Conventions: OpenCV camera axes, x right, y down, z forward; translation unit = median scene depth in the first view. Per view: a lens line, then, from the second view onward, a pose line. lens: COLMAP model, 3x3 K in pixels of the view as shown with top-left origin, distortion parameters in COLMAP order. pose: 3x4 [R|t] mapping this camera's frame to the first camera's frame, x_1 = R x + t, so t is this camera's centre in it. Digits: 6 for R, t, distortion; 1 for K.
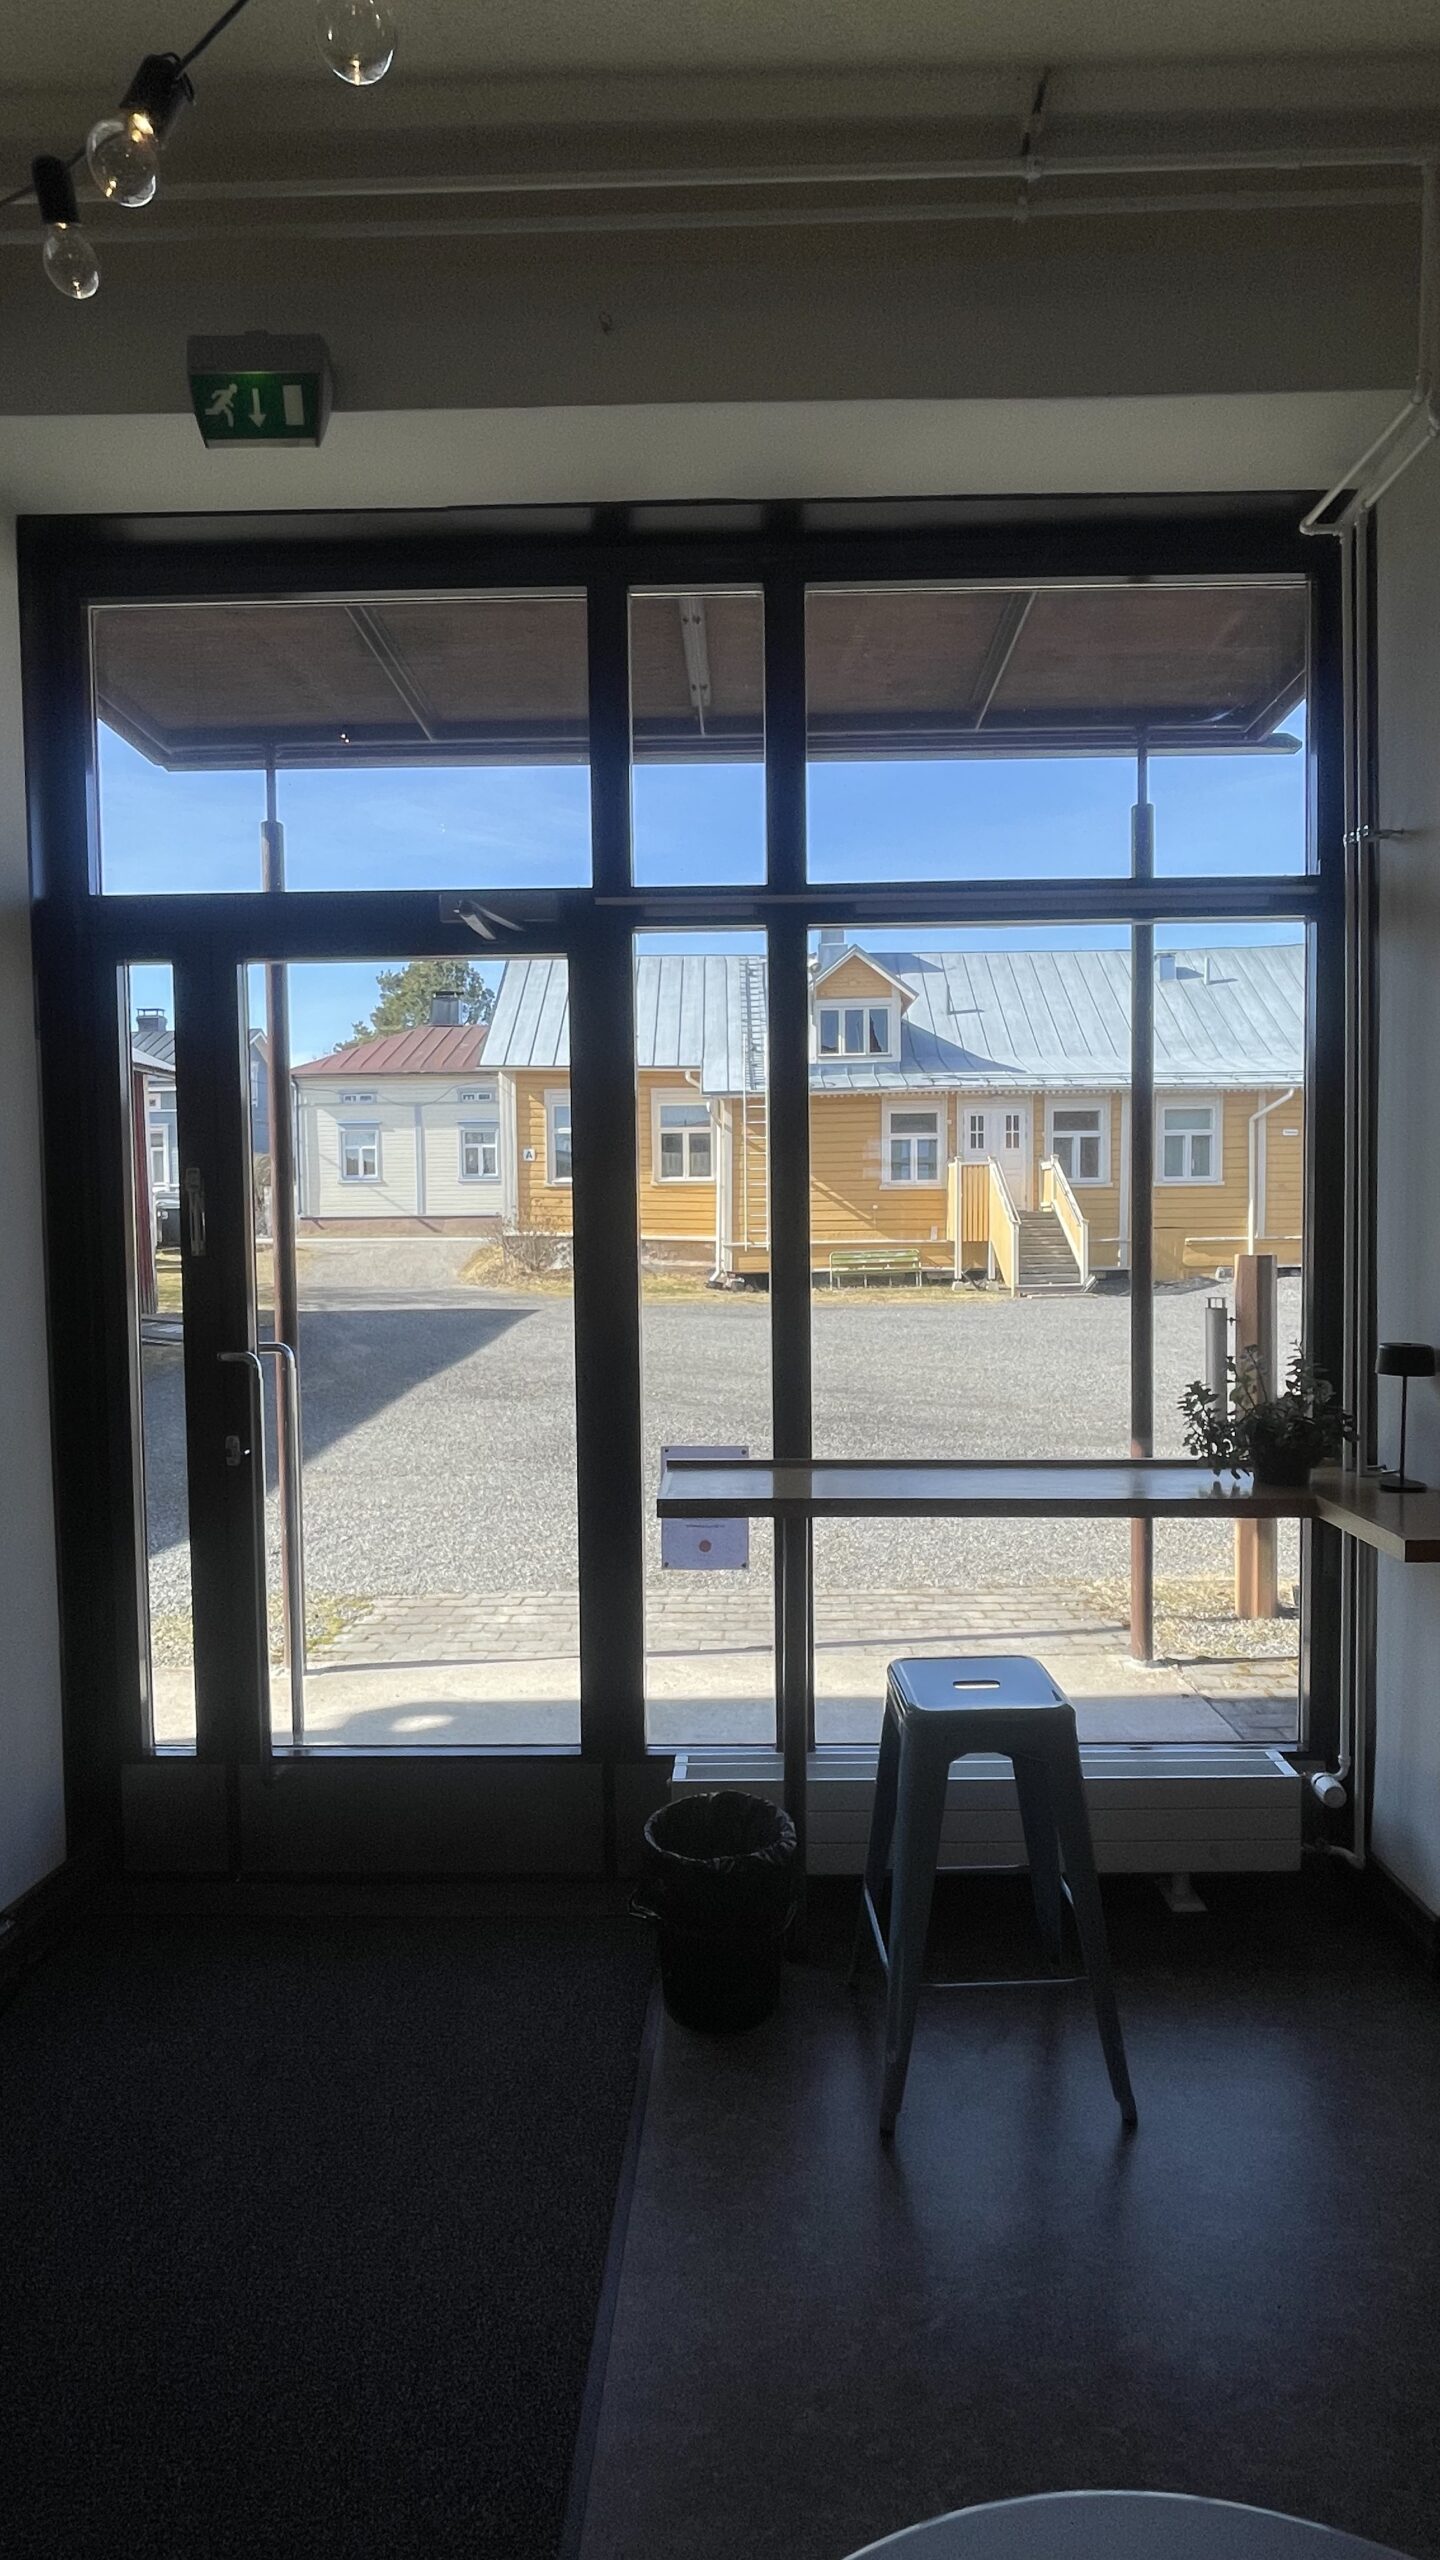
lens RADIAL K [[1246.0, 0, 717.9], [0, 1246.0, 1274.0], [0, 0, 1]] dist [0.018289, 0.000008]
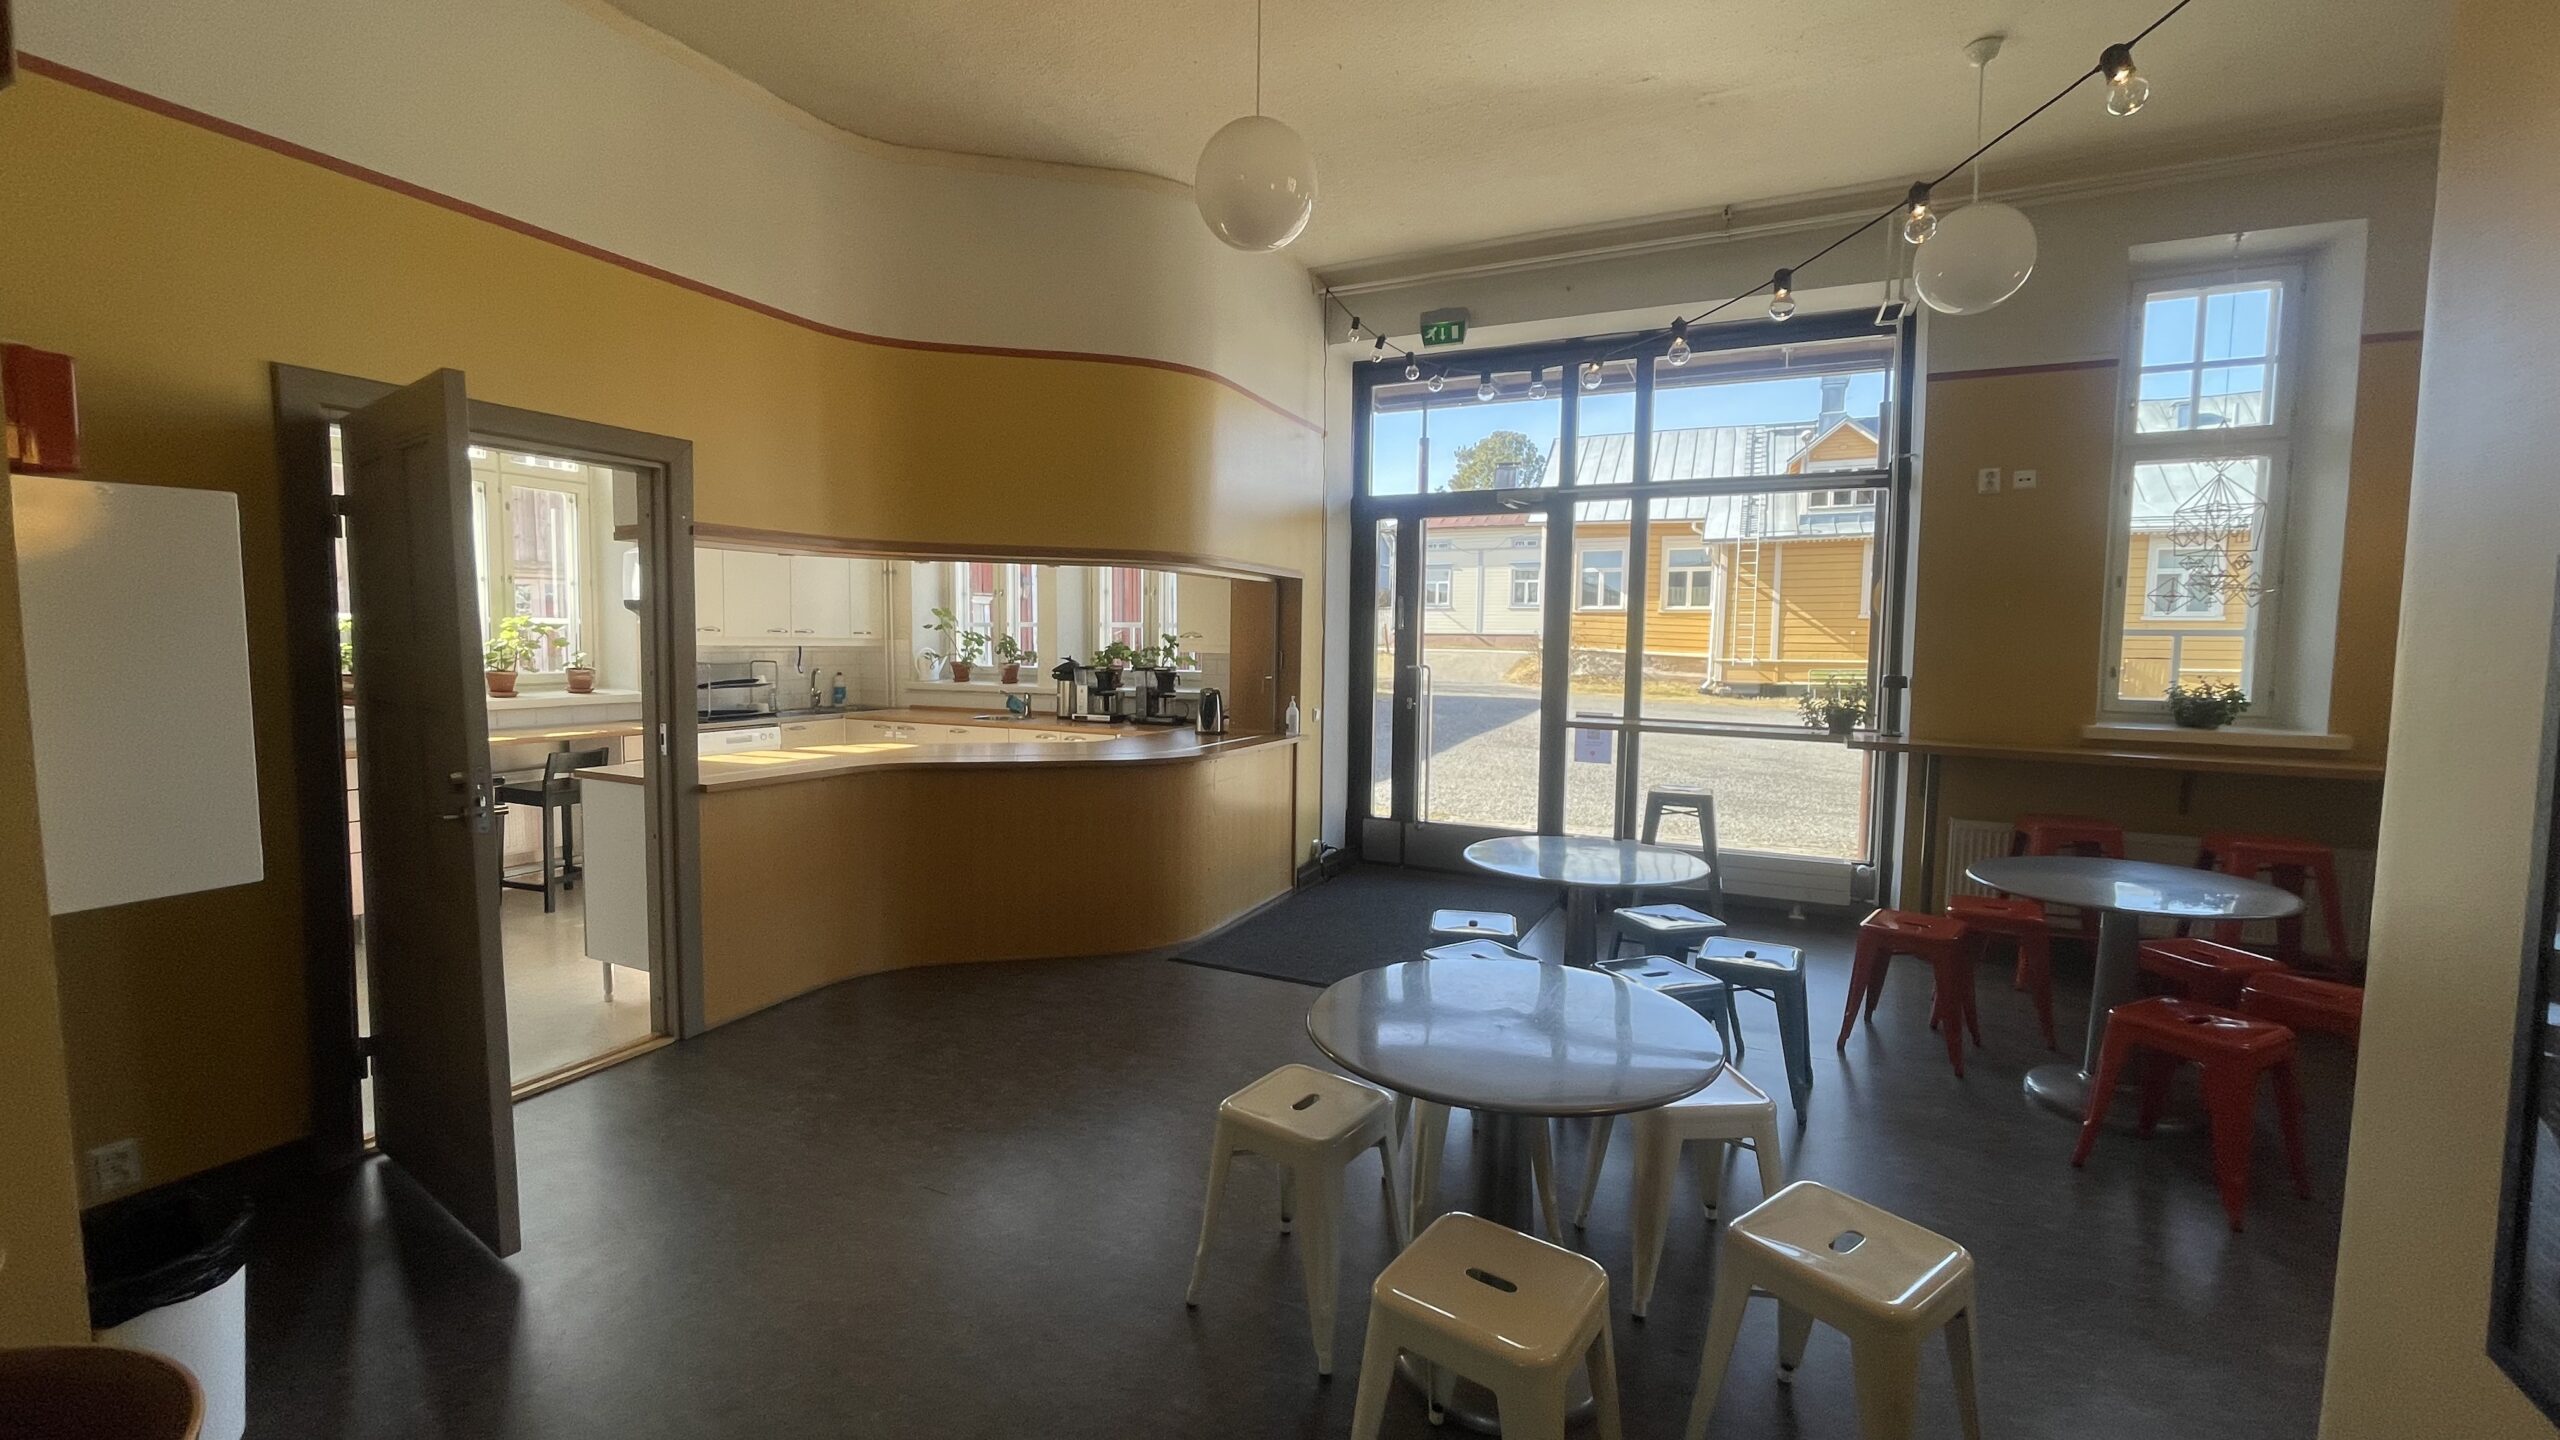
lens RADIAL K [[998.3, 0, 1274.3], [0, 998.3, 709.9], [0, 0, 1]] dist [-0.004089, -0.000077]
pose [[0.906807, 0.053325, -0.418160, 0.025577], [-0.042190, 0.998467, 0.035838, 0.009618], [0.419430, -0.014856, 0.907666, -0.111829]]
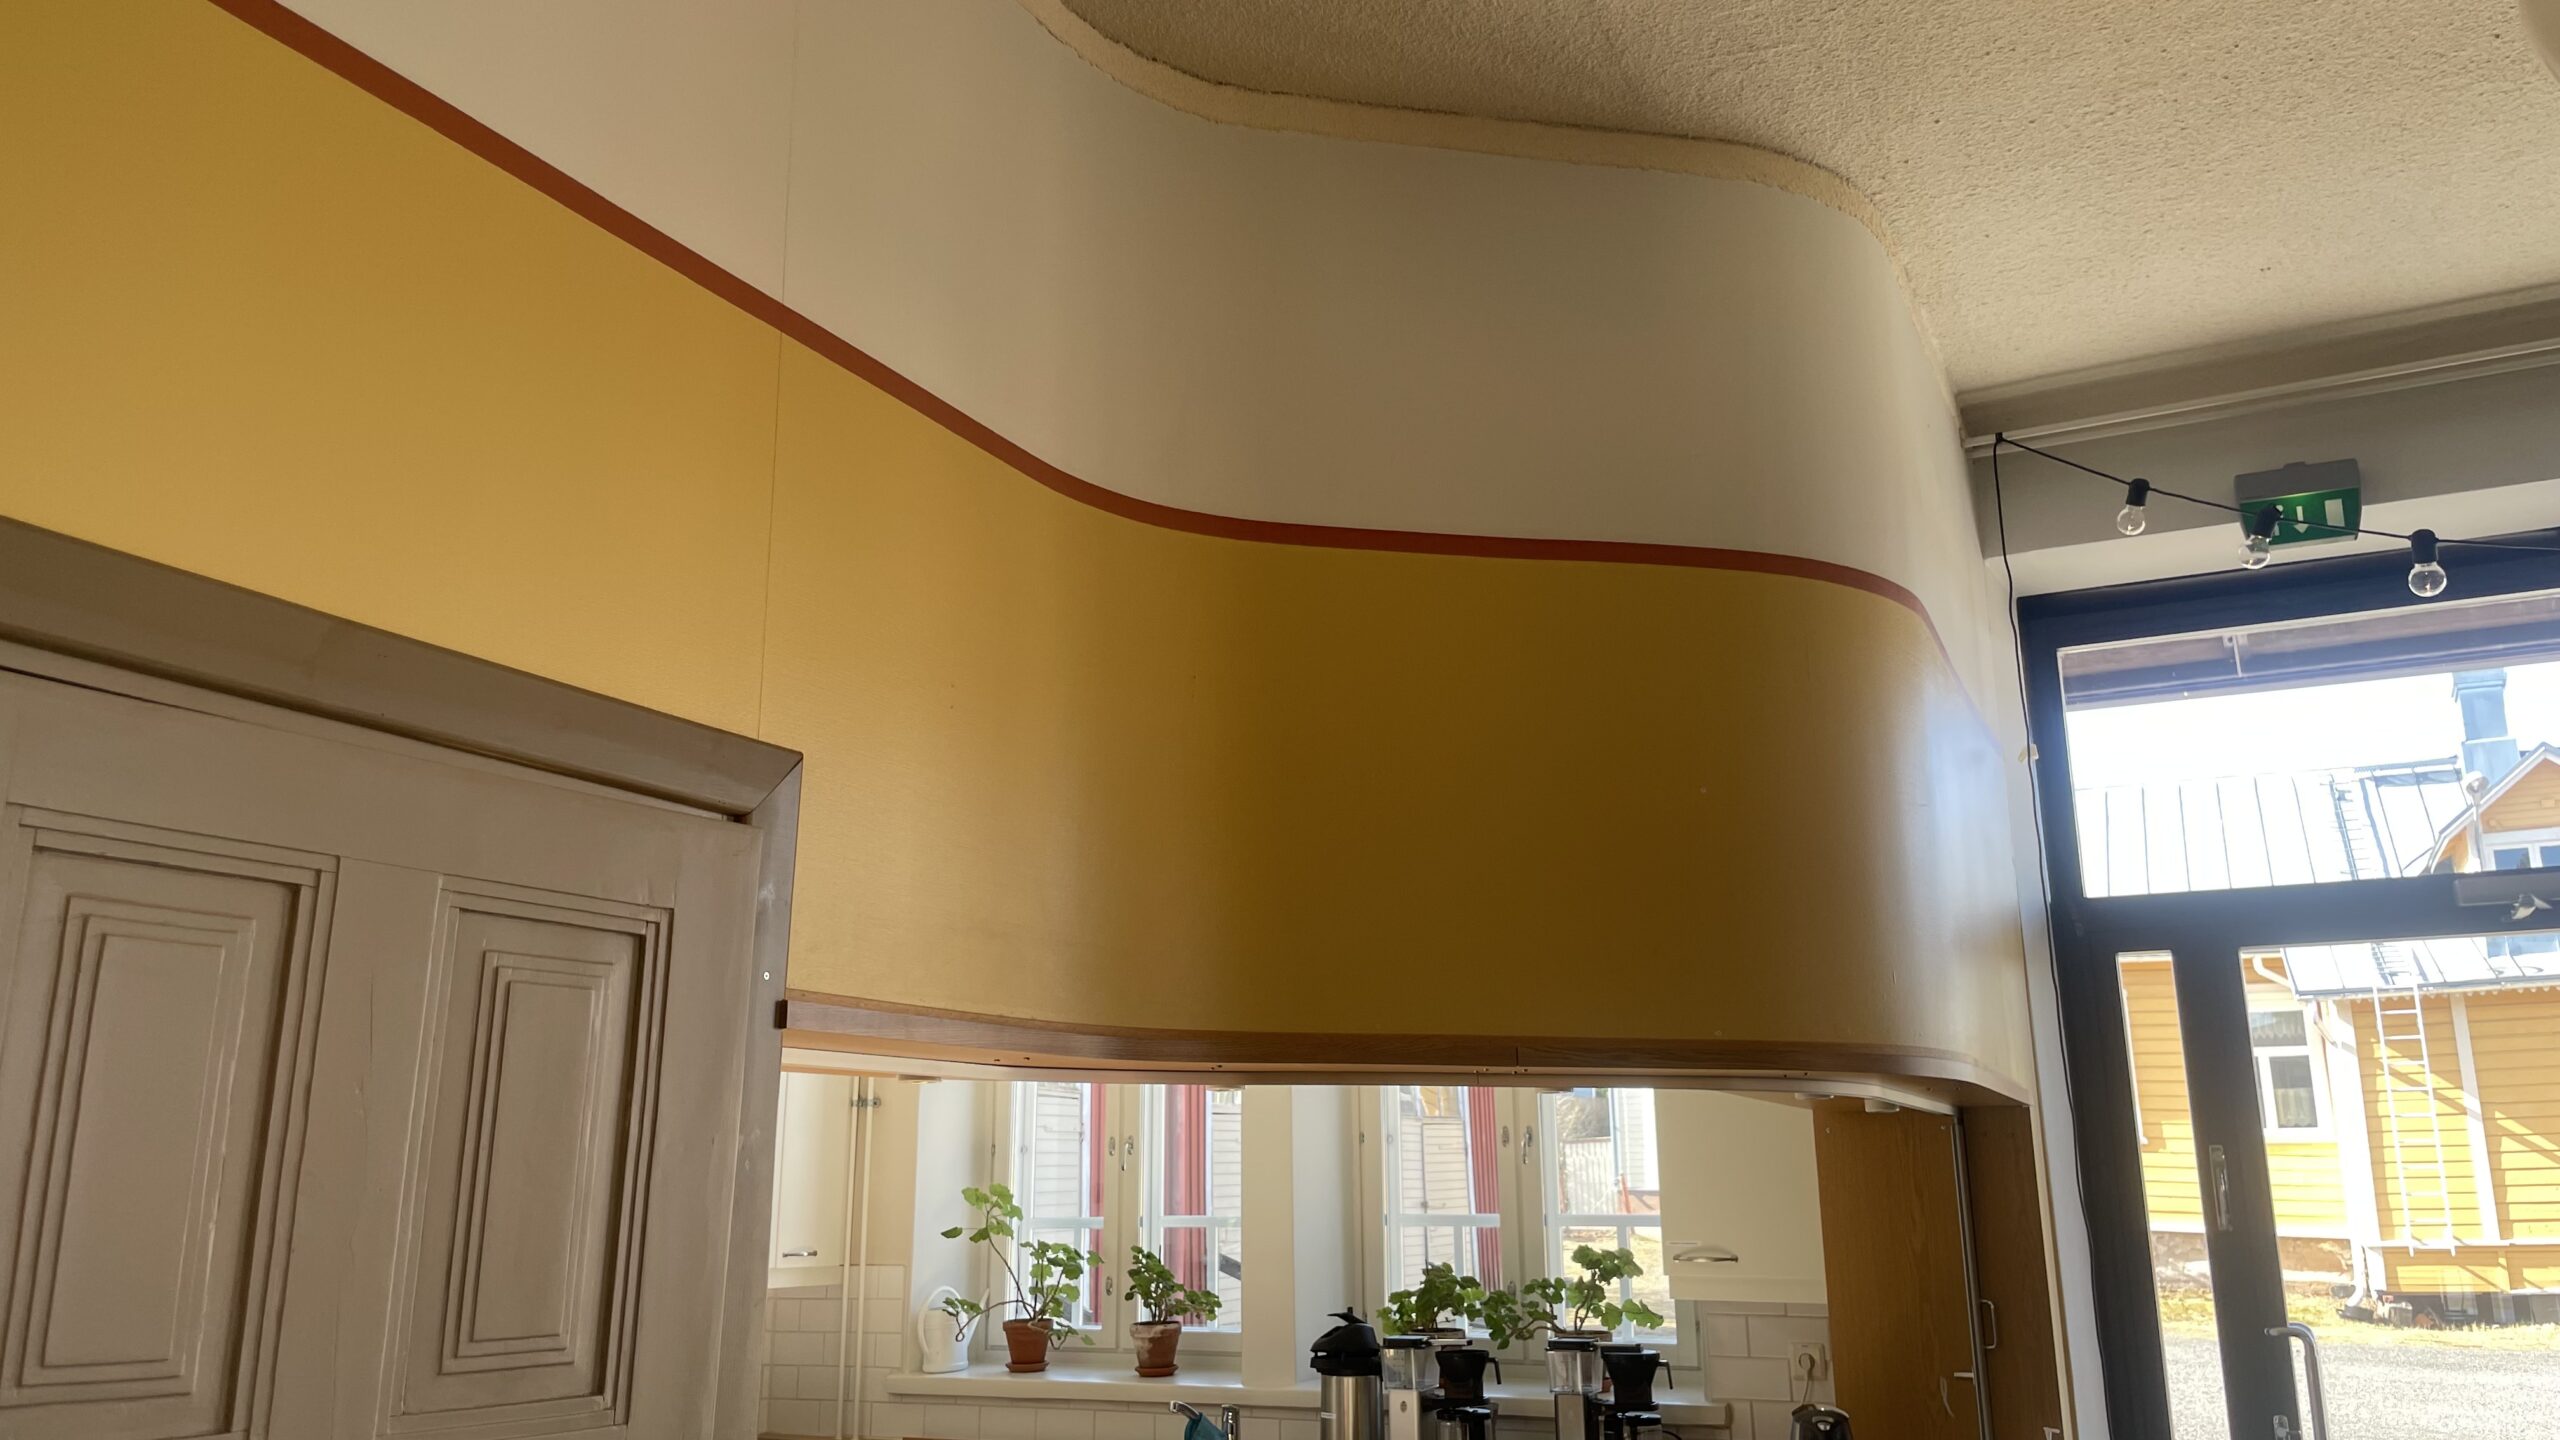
lens RADIAL K [[1923.5, 0, 1278.3], [0, 1923.5, 714.6], [0, 0, 1]] dist [-0.009368, -0.008408]
pose [[0.896818, -0.102394, -0.430388, -0.042473], [-0.025487, 0.959273, -0.281329, 0.004584], [0.441666, 0.263270, 0.857683, -0.089878]]
